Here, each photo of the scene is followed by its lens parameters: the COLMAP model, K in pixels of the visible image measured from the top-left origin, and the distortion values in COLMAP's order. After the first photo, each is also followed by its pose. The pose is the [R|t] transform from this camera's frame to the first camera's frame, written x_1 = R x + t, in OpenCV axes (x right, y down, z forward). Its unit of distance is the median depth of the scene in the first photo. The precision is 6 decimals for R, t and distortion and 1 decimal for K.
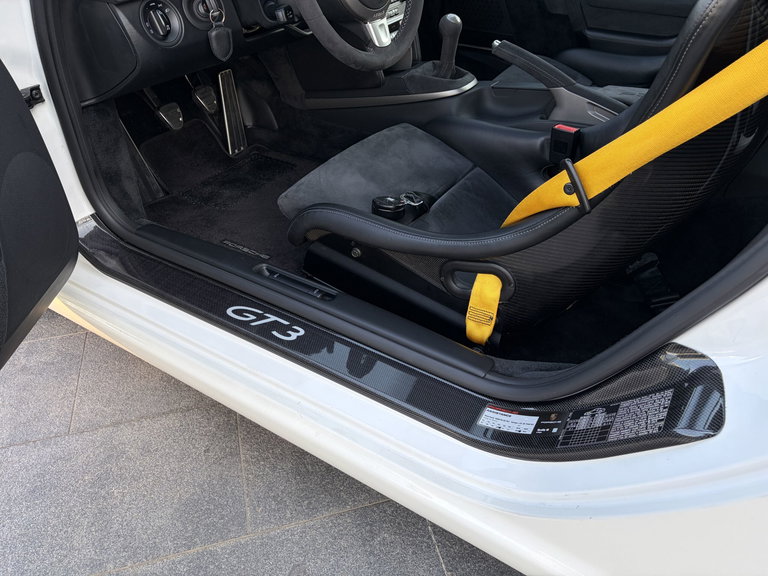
lens RADIAL K [[579.3, 0, 380.4], [0, 579.3, 292.8], [0, 0, 1]] dist [0.047829, -0.049215]
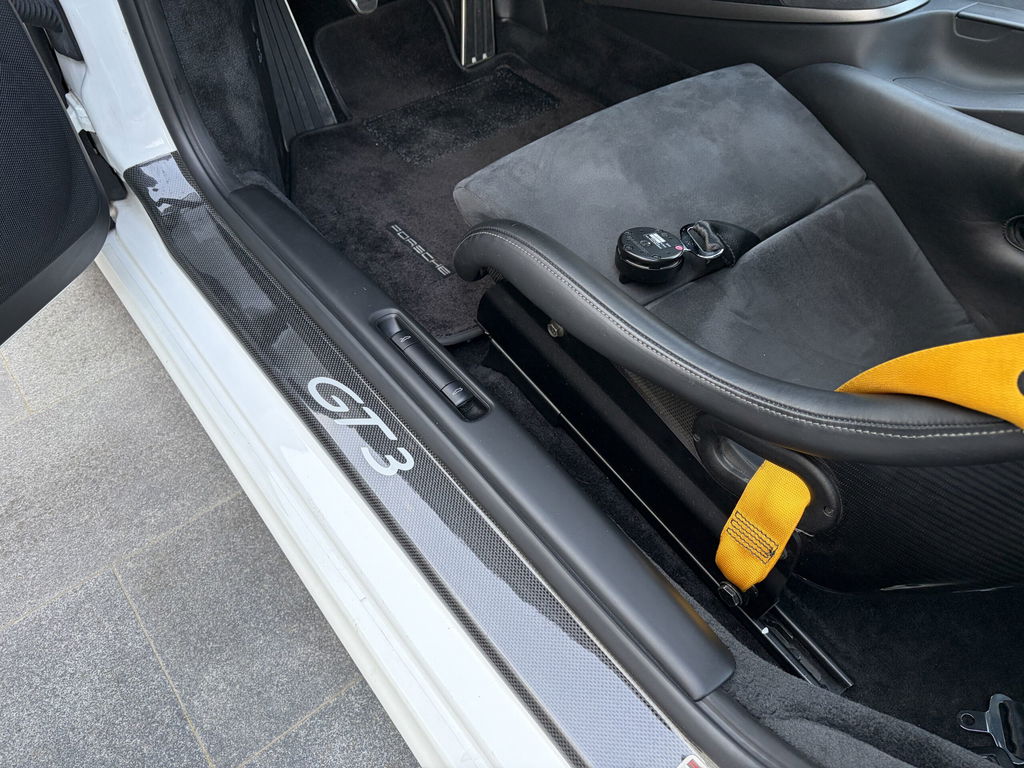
lens RADIAL K [[772.4, 0, 515.7], [0, 772.4, 377.4], [0, 0, 1]] dist [0.047829, -0.049215]
pose [[0.940432, 0.247543, -0.233044, 0.081273], [-0.202074, 0.958230, 0.202389, -0.135550], [0.273410, -0.143241, 0.951173, 0.273352]]
